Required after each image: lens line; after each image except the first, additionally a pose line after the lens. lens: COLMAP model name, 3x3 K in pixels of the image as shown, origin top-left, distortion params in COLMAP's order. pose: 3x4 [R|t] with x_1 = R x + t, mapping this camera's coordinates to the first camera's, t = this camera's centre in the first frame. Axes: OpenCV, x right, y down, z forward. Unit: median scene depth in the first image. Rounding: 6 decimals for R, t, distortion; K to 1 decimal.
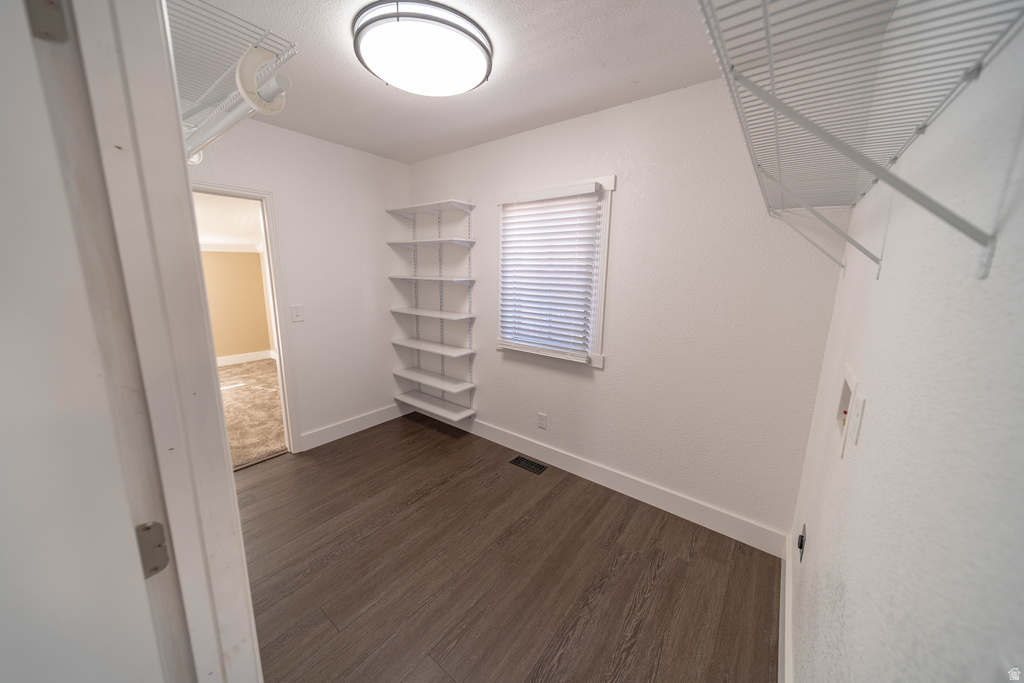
lens RADIAL K [[355.5, 0, 512.3], [0, 355.5, 339.7], [0, 0, 1]] dist [0.004910, 0.000175]
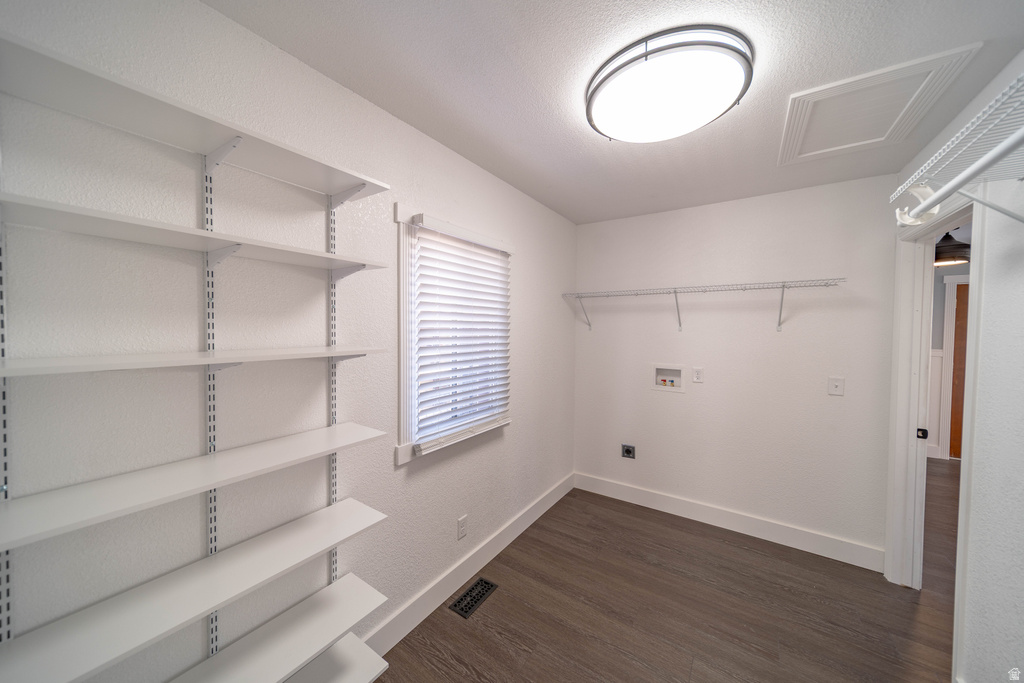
lens RADIAL K [[355.7, 0, 507.6], [0, 355.7, 338.7], [0, 0, 1]] dist [0.004811, 0.000126]
pose [[-0.061268, -0.050227, 0.996857, -0.797167], [0.179998, 0.981803, 0.060531, -0.230622], [-0.981757, 0.183141, -0.051112, 1.081375]]
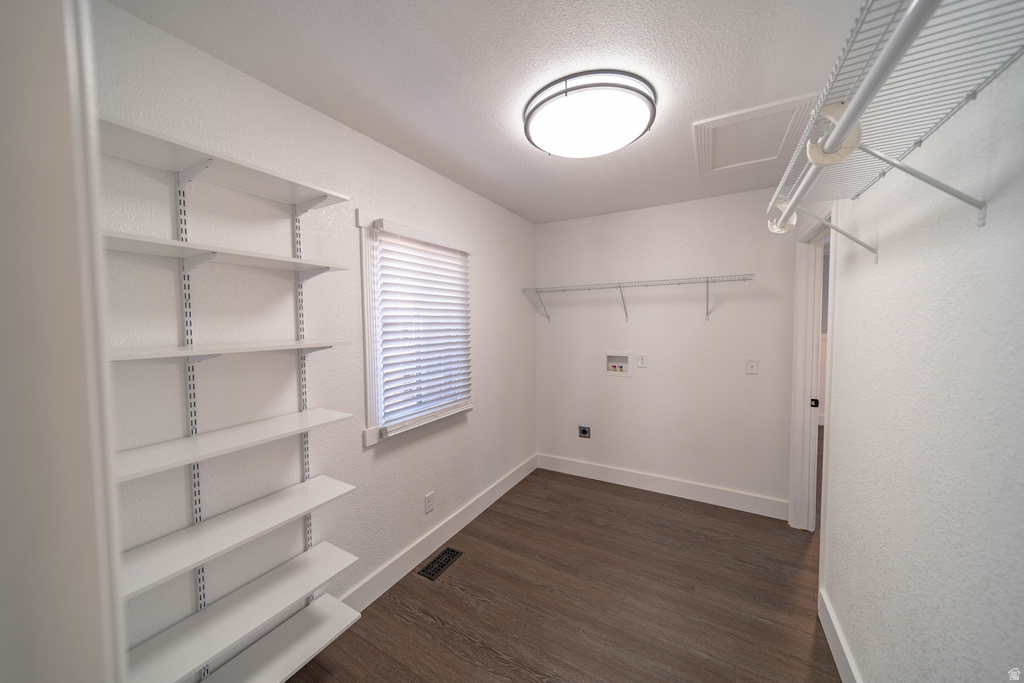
lens RADIAL K [[355.5, 0, 512.3], [0, 355.5, 339.7], [0, 0, 1]] dist [0.004910, 0.000175]
pose [[-0.141227, -0.067846, 0.987650, -0.902374], [0.194380, 0.976328, 0.094864, -0.221981], [-0.970707, 0.205377, -0.124696, 1.039345]]
